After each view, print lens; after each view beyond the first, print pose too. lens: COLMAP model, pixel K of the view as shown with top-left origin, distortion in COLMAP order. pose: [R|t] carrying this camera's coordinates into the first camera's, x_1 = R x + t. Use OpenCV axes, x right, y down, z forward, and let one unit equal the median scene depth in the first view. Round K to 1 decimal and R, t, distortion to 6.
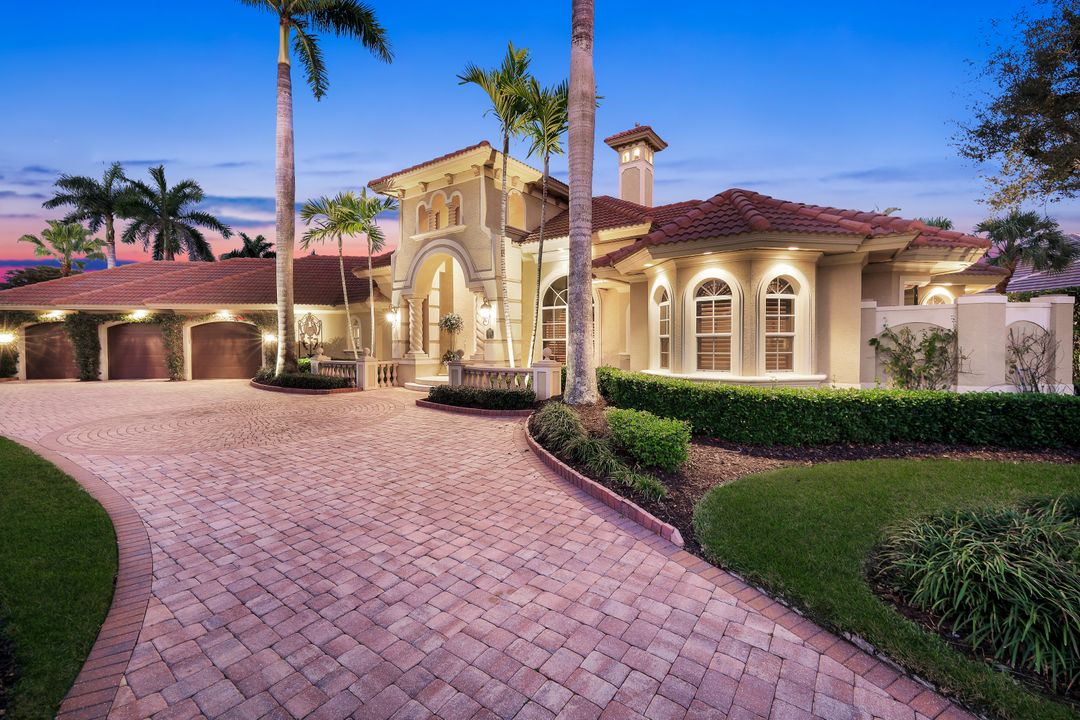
lens RADIAL K [[440.7, 0, 540.0], [0, 440.7, 360.0], [0, 0, 1]] dist [-0.000783, 0.000005]
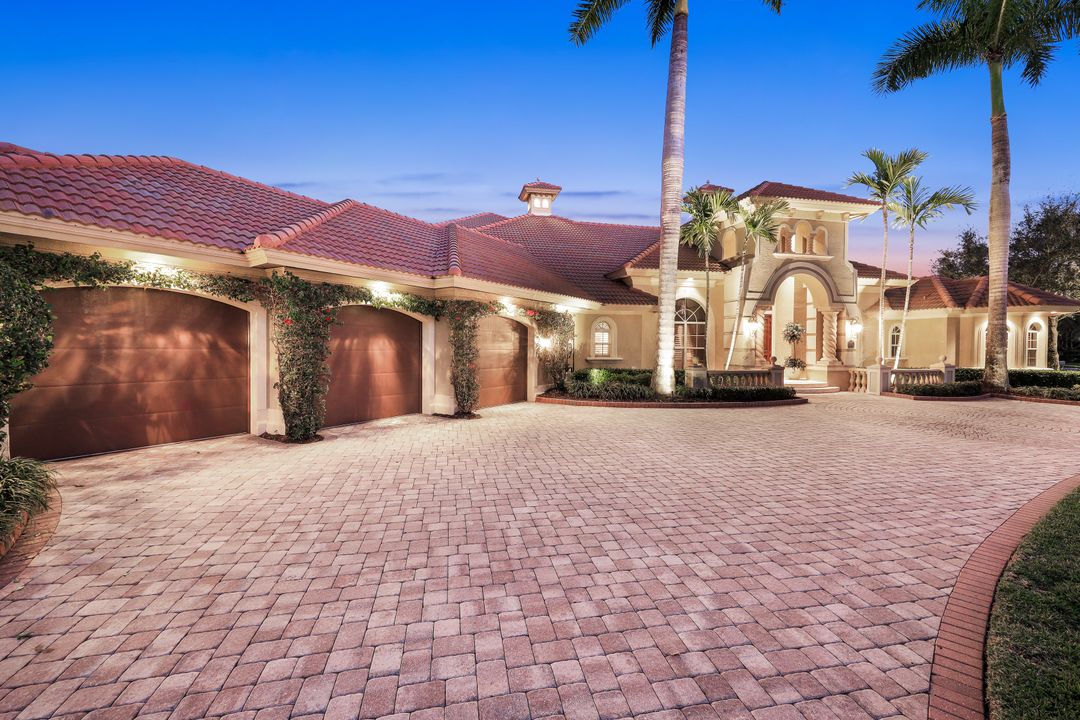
lens RADIAL K [[440.7, 0, 540.0], [0, 440.7, 360.0], [0, 0, 1]] dist [-0.000783, 0.000005]
pose [[0.672712, -0.012153, 0.739805, -1.168006], [0.025280, 0.999659, -0.006566, -0.019765], [-0.739472, 0.023119, 0.672790, 0.552687]]
